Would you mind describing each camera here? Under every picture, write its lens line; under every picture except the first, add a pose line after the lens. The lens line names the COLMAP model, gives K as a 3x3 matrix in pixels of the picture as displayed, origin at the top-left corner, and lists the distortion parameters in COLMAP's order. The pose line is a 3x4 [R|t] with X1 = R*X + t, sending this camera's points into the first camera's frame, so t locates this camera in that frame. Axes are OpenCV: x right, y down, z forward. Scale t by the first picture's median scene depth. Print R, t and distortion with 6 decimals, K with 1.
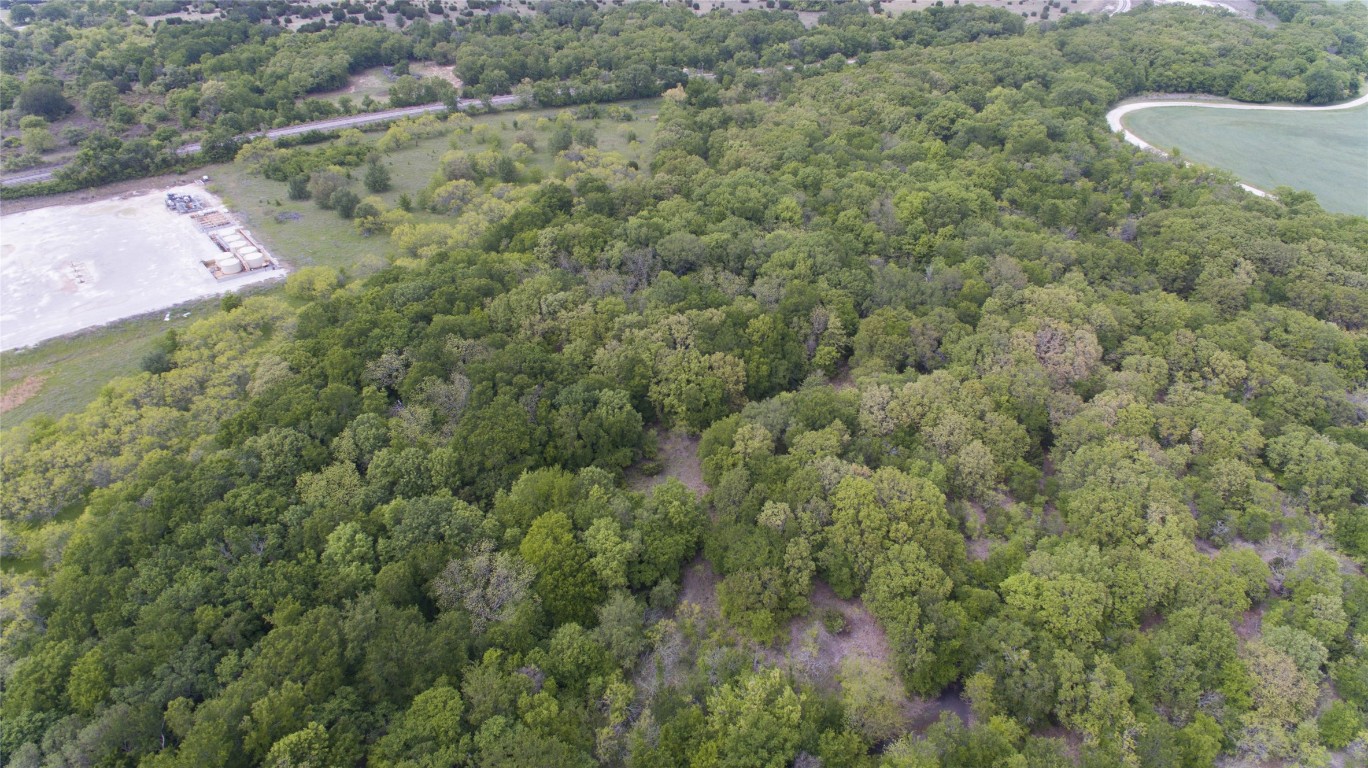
lens RADIAL K [[800.1, 0, 687.6], [0, 800.1, 381.8], [0, 0, 1]] dist [0.018188, -0.026919]
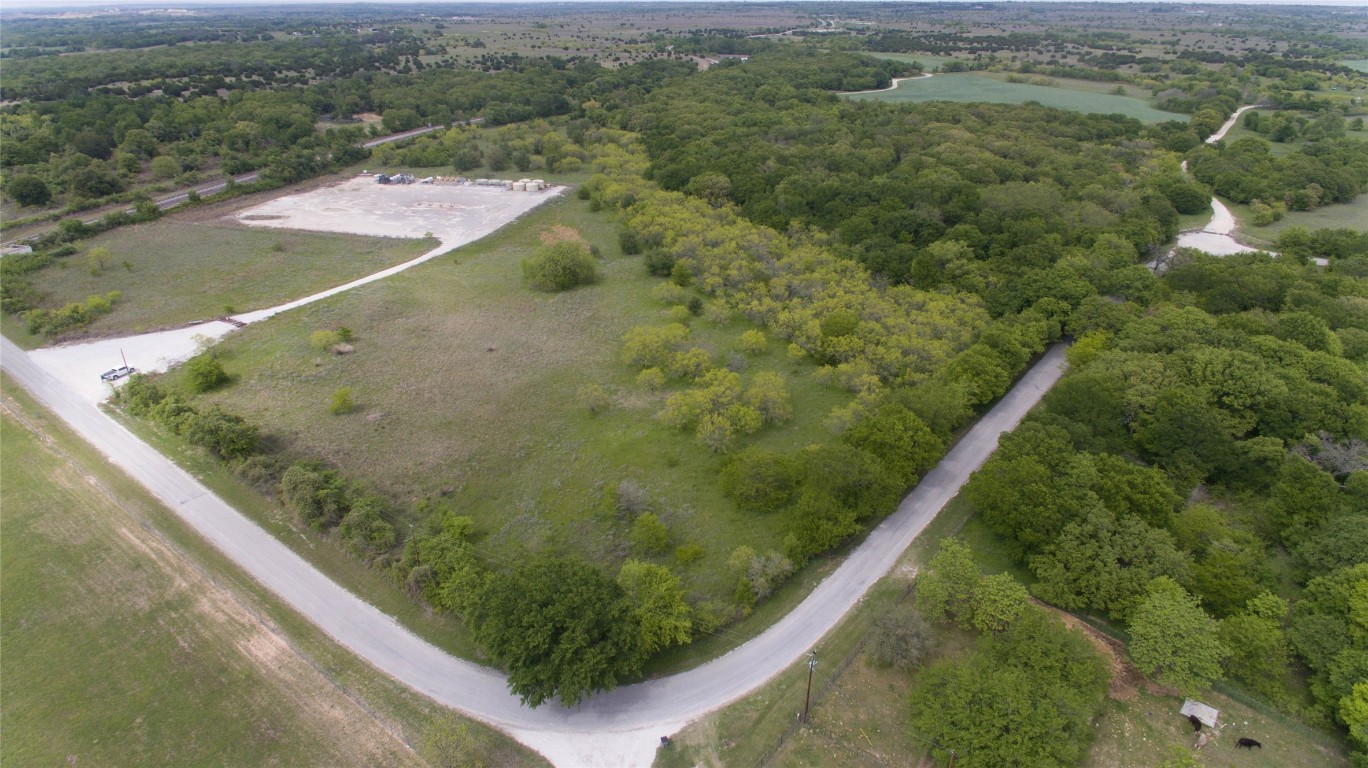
lens RADIAL K [[801.9, 0, 690.9], [0, 801.9, 382.4], [0, 0, 1]] dist [0.019687, -0.022298]
pose [[0.800554, -0.259951, 0.539943, -1.053808], [0.326811, 0.944620, -0.029772, 0.289370], [-0.502302, 0.200294, 0.841175, -0.280938]]
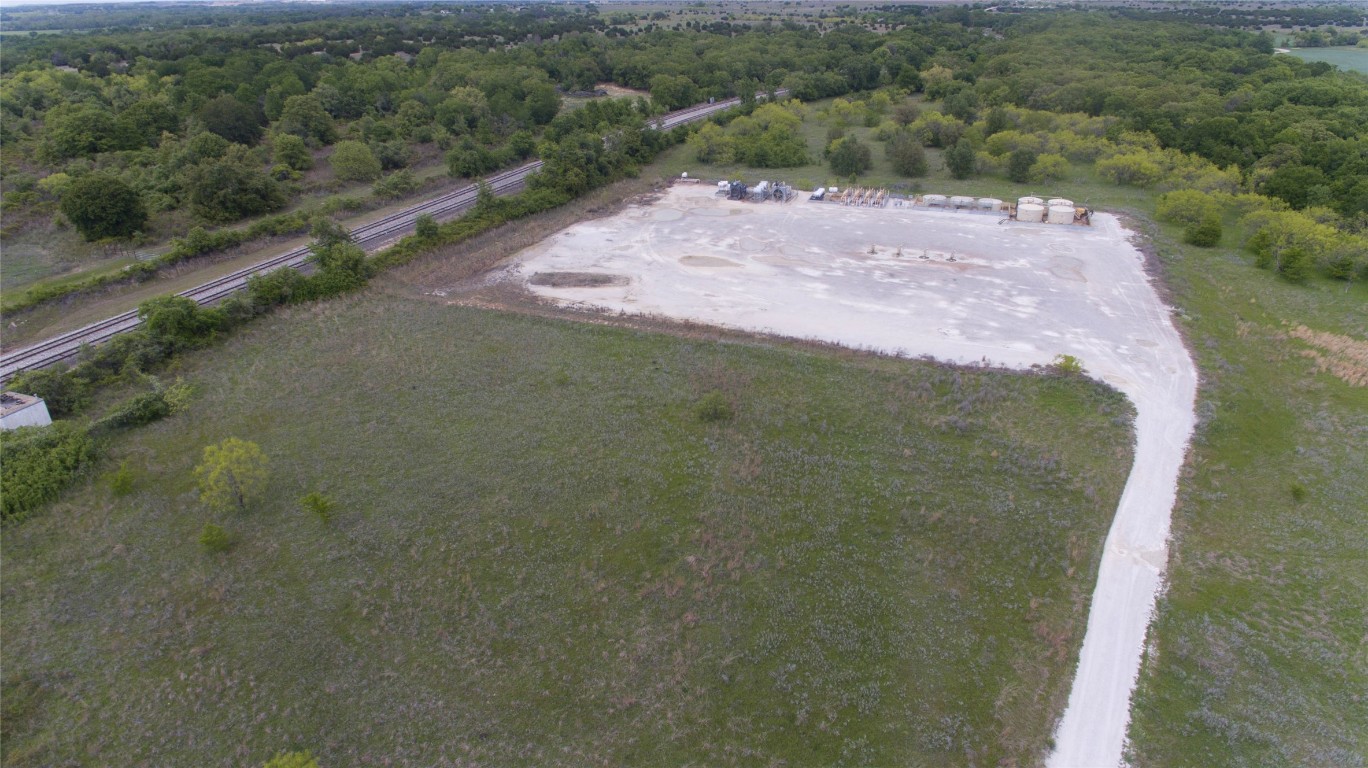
lens RADIAL K [[801.9, 0, 690.9], [0, 801.9, 382.4], [0, 0, 1]] dist [0.019687, -0.022298]
pose [[0.868574, -0.222500, 0.442801, -1.040615], [0.275041, 0.959726, -0.057259, -0.041845], [-0.412227, 0.171522, 0.894790, 0.437550]]
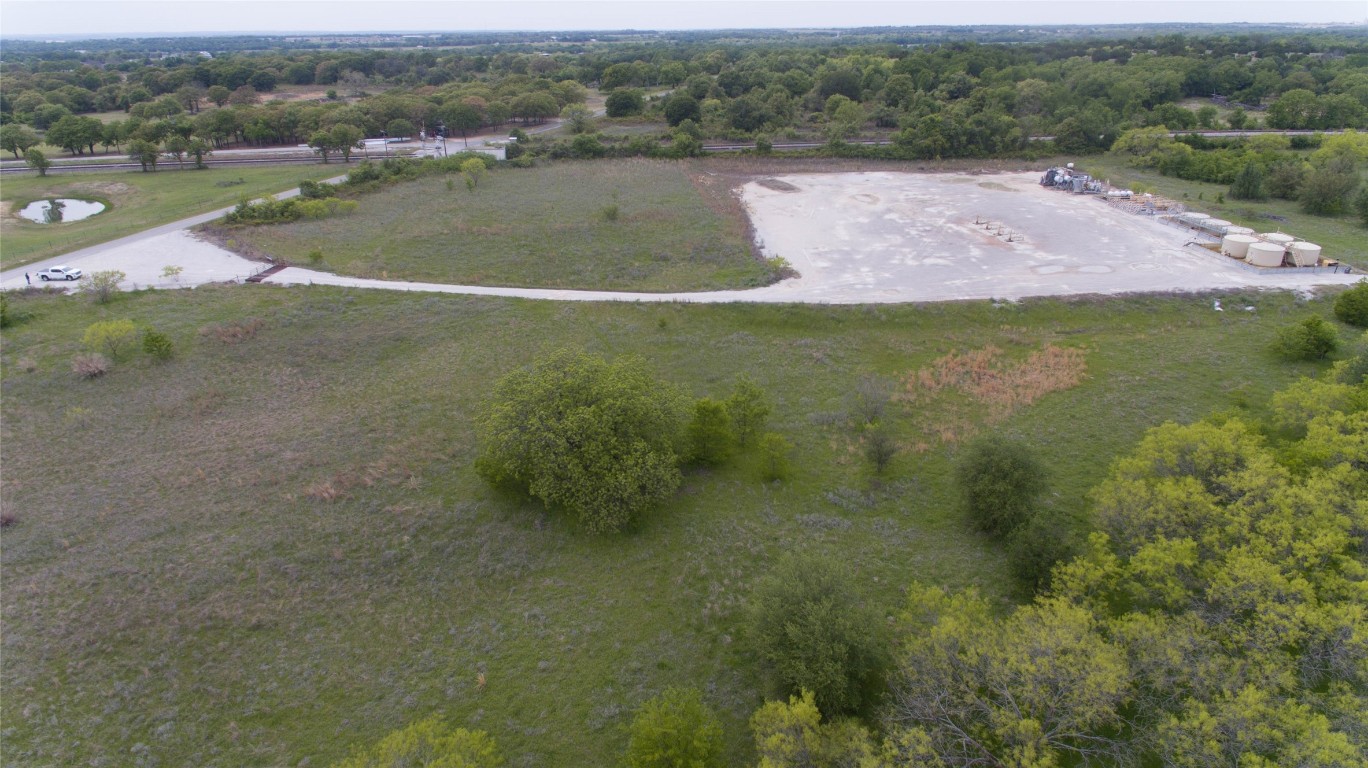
lens RADIAL K [[789.9, 0, 684.0], [0, 789.9, 384.0], [0, 0, 1]] dist [0.016864, -0.019683]
pose [[0.811898, 0.232515, -0.535498, -0.497944], [-0.305666, 0.950793, -0.050600, 0.086879], [0.497383, 0.204766, 0.843019, 0.281162]]
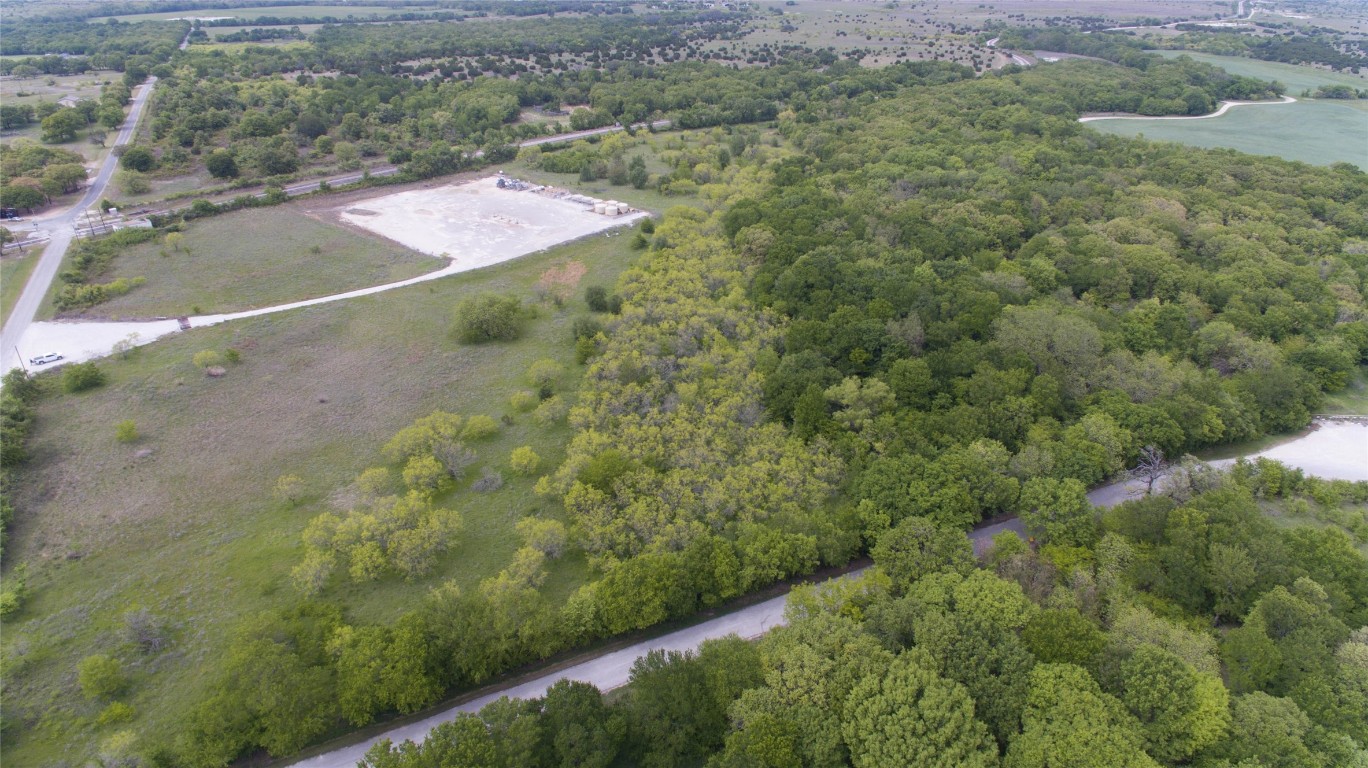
lens RADIAL K [[800.1, 0, 687.6], [0, 800.1, 381.8], [0, 0, 1]] dist [0.018188, -0.026919]
pose [[0.982500, -0.076727, 0.169728, -0.602674], [0.091947, 0.992240, -0.083697, 0.256317], [-0.161989, 0.097838, 0.981930, -0.362977]]
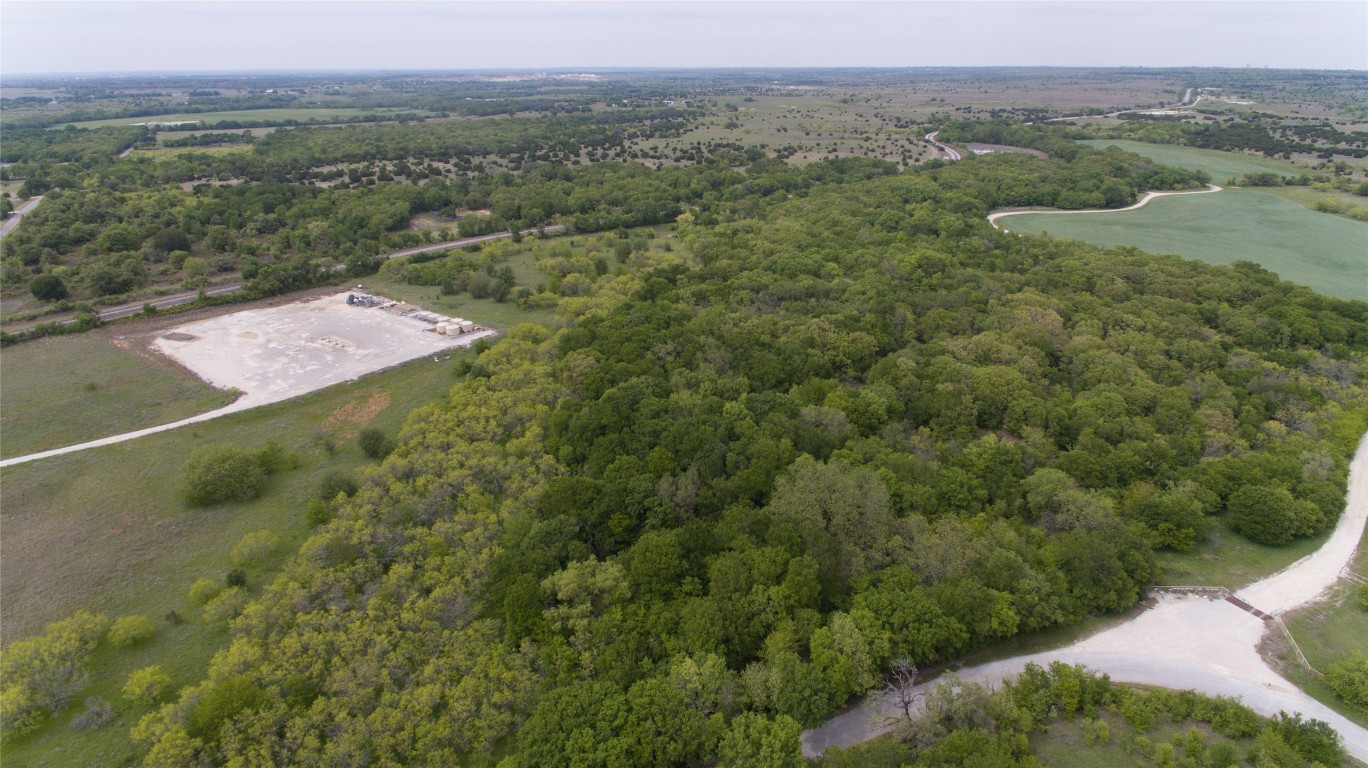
lens RADIAL K [[800.1, 0, 687.6], [0, 800.1, 381.8], [0, 0, 1]] dist [0.018188, -0.026919]
pose [[0.979284, -0.078459, 0.186673, -0.376830], [0.112958, 0.976784, -0.182028, 0.198078], [-0.168058, 0.199343, 0.965411, -0.302168]]
